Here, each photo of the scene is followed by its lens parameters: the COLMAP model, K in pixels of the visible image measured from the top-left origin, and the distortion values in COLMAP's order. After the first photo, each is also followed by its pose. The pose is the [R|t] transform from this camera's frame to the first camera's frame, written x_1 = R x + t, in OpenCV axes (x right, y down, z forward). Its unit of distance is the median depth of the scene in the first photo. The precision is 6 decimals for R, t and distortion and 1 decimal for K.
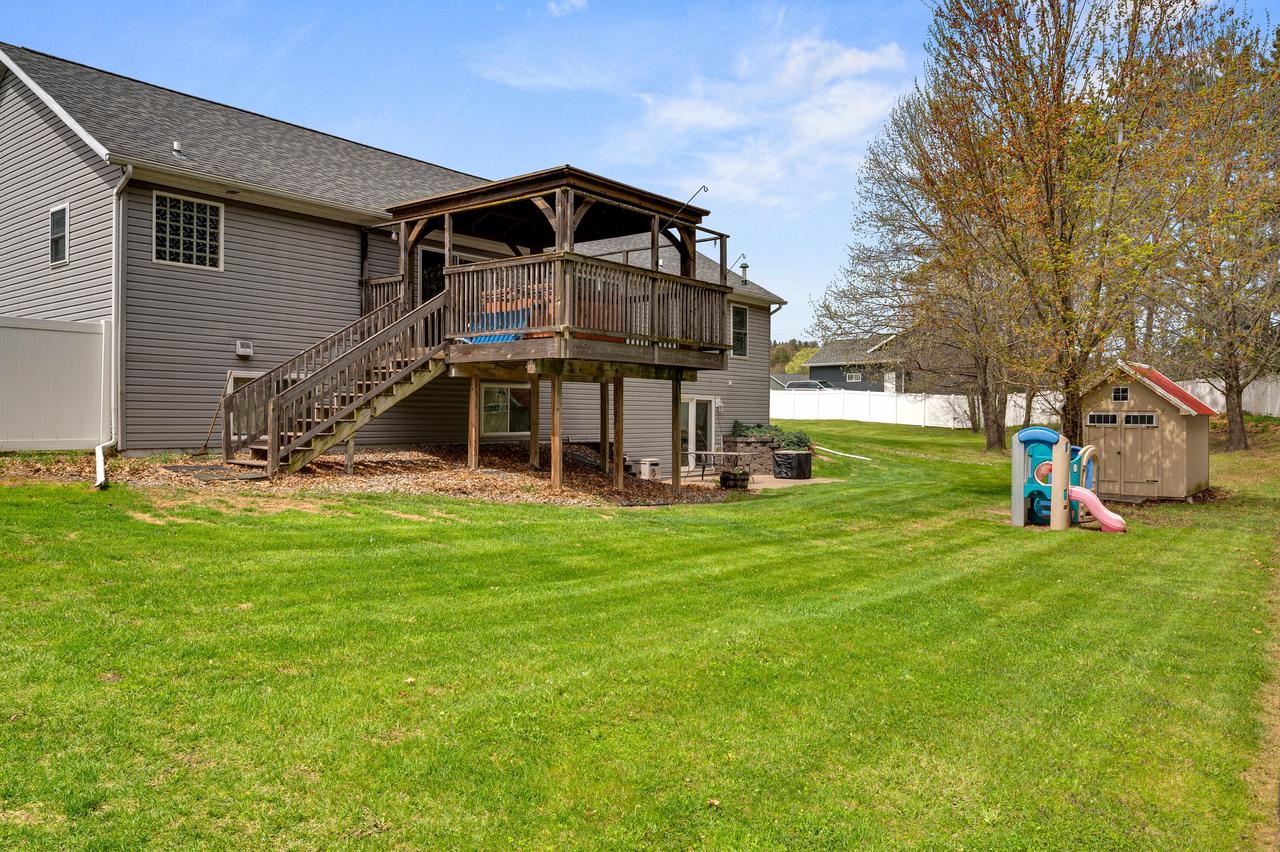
lens RADIAL K [[922.2, 0, 639.5], [0, 922.2, 433.0], [0, 0, 1]] dist [-0.001210, 0.000811]
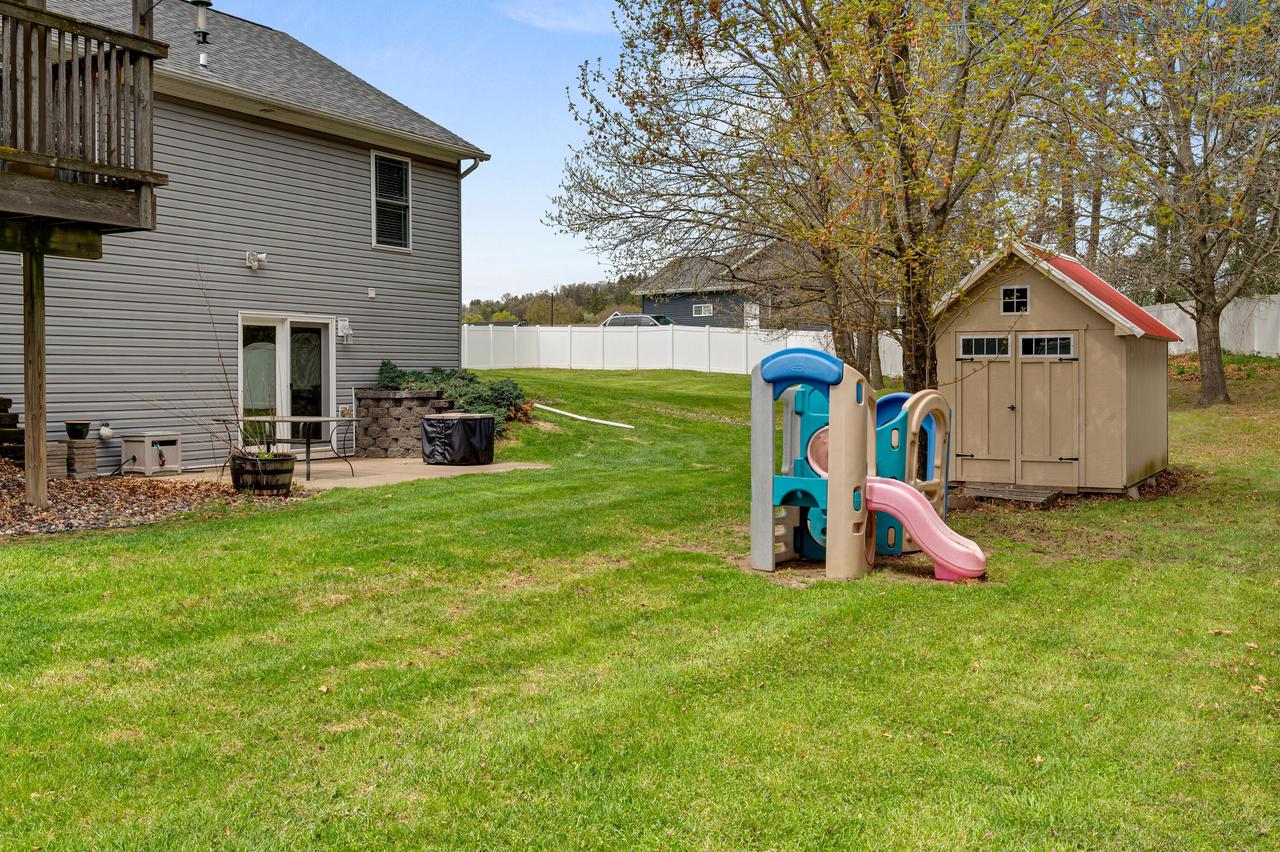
lens RADIAL K [[1235.2, 0, 640.4], [0, 1235.2, 417.7], [0, 0, 1]] dist [-0.005520, 0.000000]
pose [[0.990021, -0.013342, 0.140285, 0.196168], [0.010859, 0.999771, 0.018451, 0.011275], [-0.140499, -0.016744, 0.989939, 0.303366]]
